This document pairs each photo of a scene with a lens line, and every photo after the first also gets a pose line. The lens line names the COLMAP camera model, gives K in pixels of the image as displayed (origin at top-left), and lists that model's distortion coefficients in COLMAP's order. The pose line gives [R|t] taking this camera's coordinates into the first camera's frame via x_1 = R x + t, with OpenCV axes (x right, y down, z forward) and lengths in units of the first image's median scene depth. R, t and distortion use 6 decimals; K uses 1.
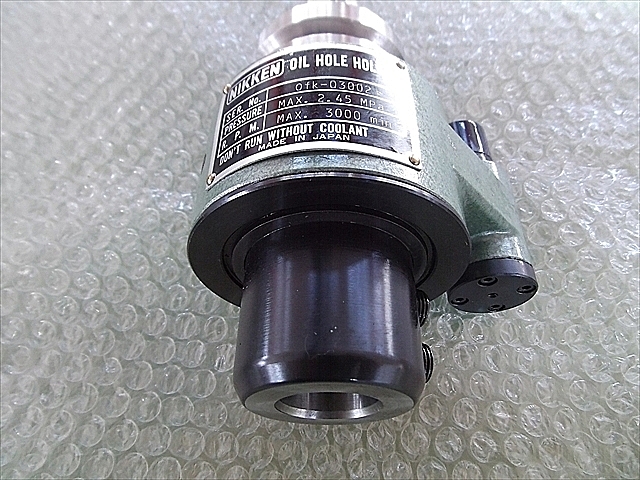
lens RADIAL K [[458.3, 0, 320.0], [0, 458.3, 240.0], [0, 0, 1]] dist [0.000382, 0.000215]
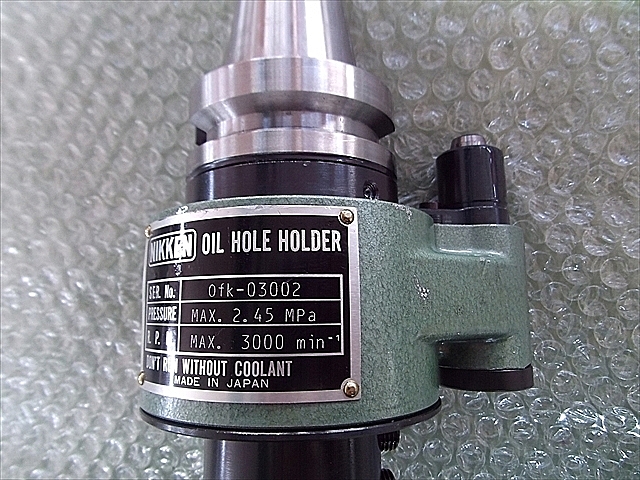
lens RADIAL K [[458.3, 0, 320.0], [0, 458.3, 240.0], [0, 0, 1]] dist [0.000382, 0.000215]
pose [[0.986639, -0.038524, -0.158301, 0.286644], [0.101209, 0.906348, 0.410233, -0.759036], [0.127671, -0.420773, 0.898137, 0.342935]]
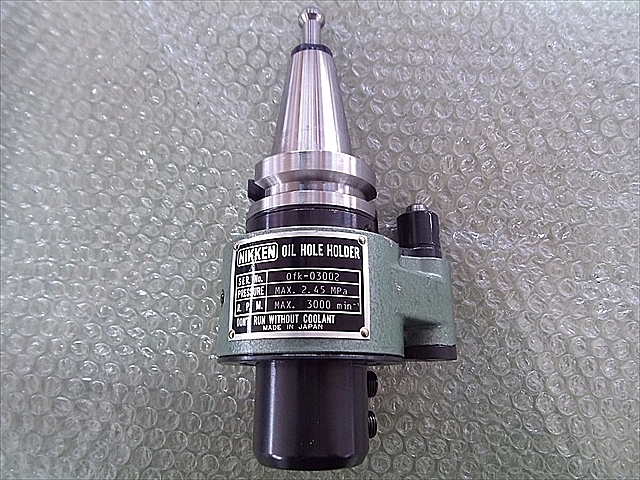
lens RADIAL K [[458.3, 0, 320.0], [0, 458.3, 240.0], [0, 0, 1]] dist [0.000382, 0.000215]
pose [[0.999960, -0.004115, 0.007953, 0.042941], [0.001723, 0.959947, 0.280176, -0.883254], [-0.008787, -0.280151, 0.959916, -0.373303]]
